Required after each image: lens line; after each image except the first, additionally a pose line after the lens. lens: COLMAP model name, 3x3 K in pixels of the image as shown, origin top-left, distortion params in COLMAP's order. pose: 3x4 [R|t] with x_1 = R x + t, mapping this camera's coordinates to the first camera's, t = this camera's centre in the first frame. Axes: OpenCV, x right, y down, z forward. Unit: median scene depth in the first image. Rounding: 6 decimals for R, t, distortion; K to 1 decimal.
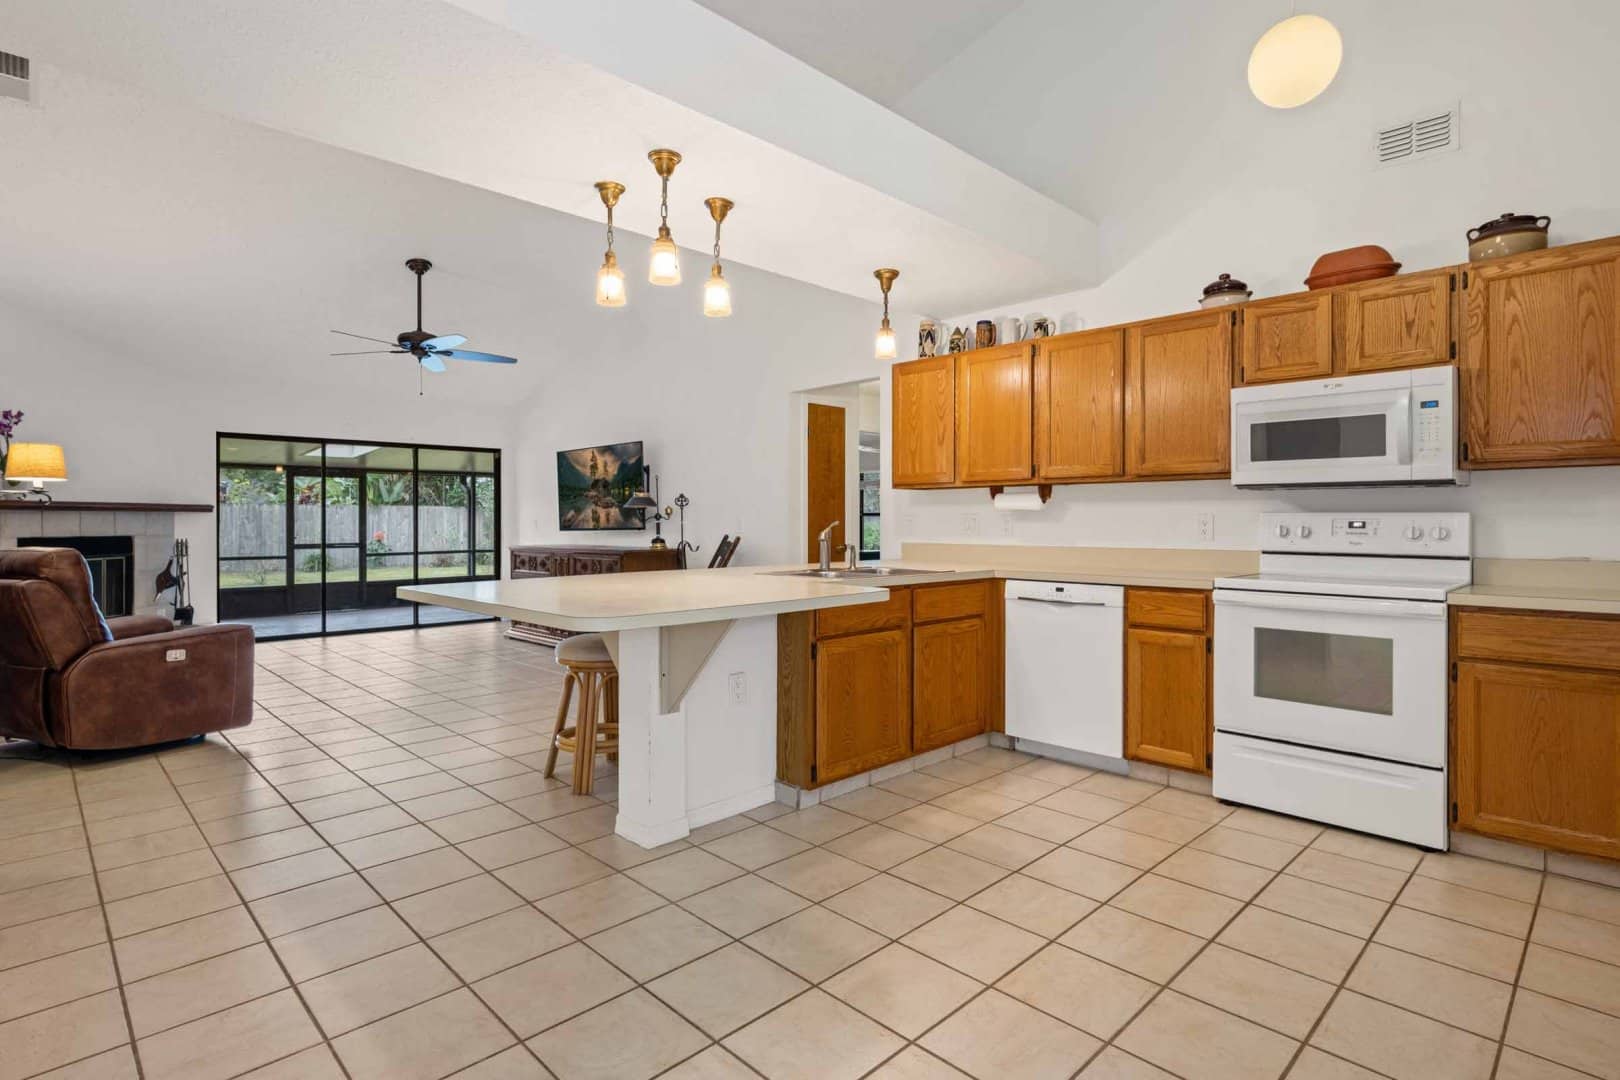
lens RADIAL K [[804.5, 0, 809.8], [0, 804.5, 518.3], [0, 0, 1]] dist [0.001014, 0.000160]
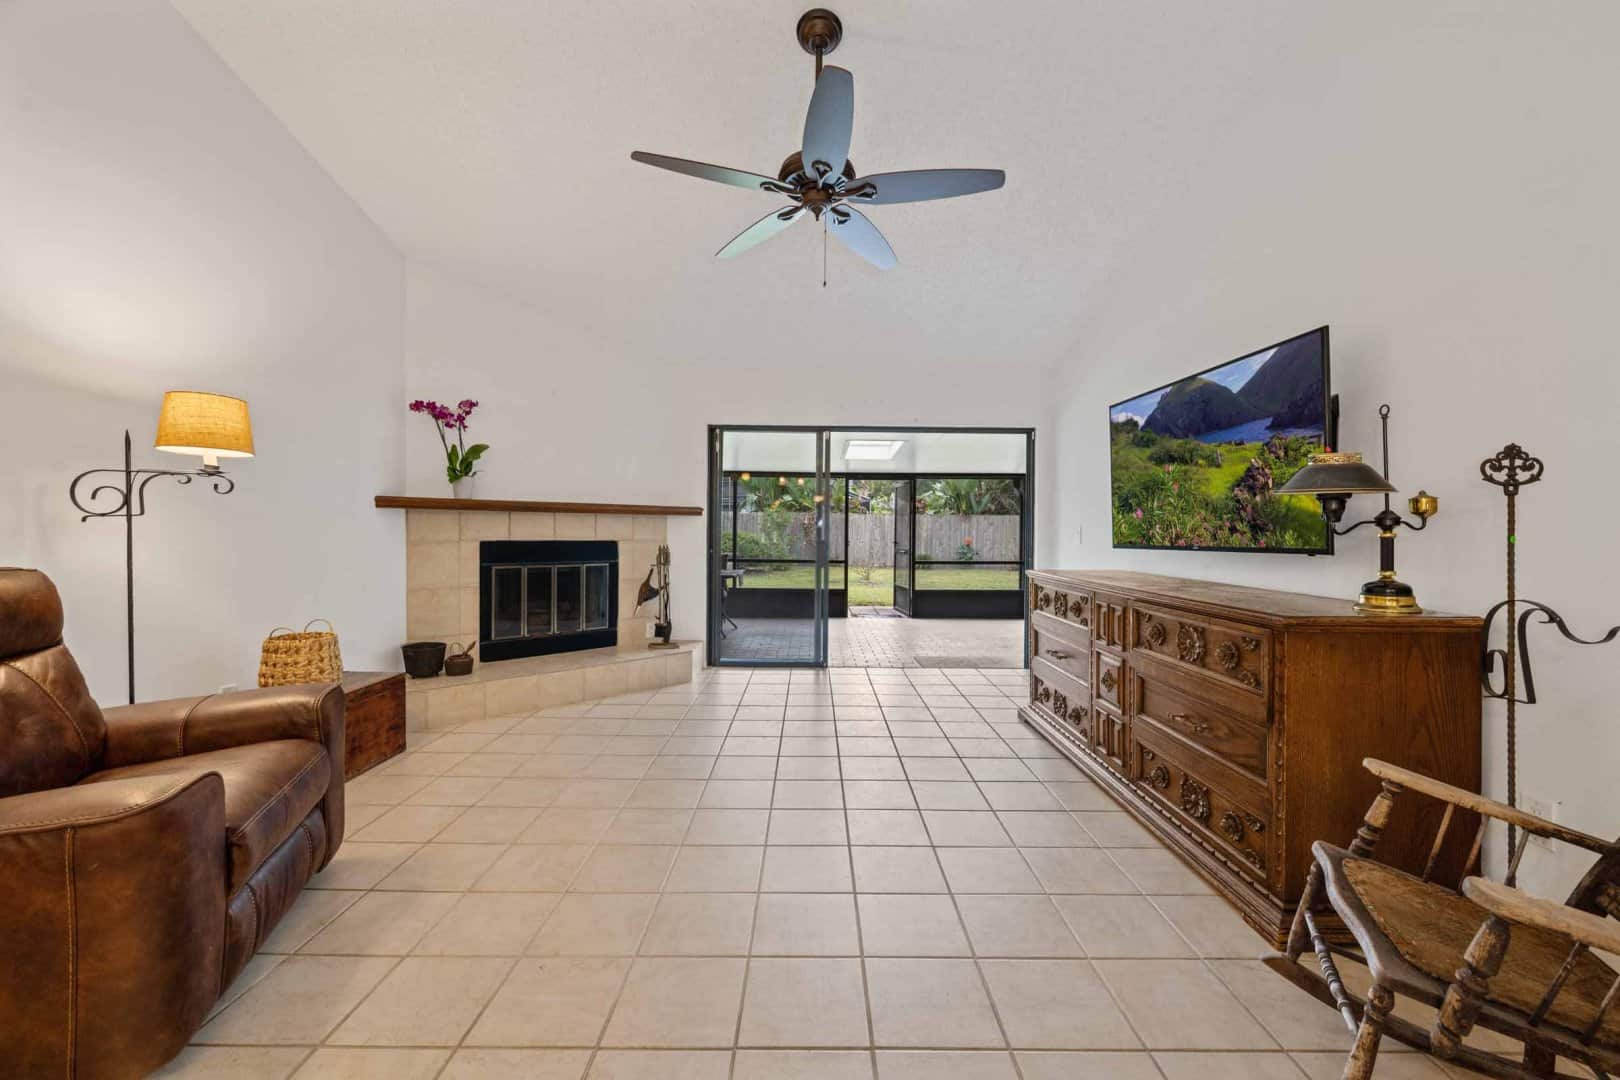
lens RADIAL K [[651.5, 0, 813.3], [0, 651.5, 522.1], [0, 0, 1]] dist [-0.000468, -0.000032]
pose [[0.719452, 0.003410, -0.694534, -0.171230], [-0.009472, 0.999943, -0.004903, 0.002364], [0.694478, 0.010106, 0.719443, 0.617821]]
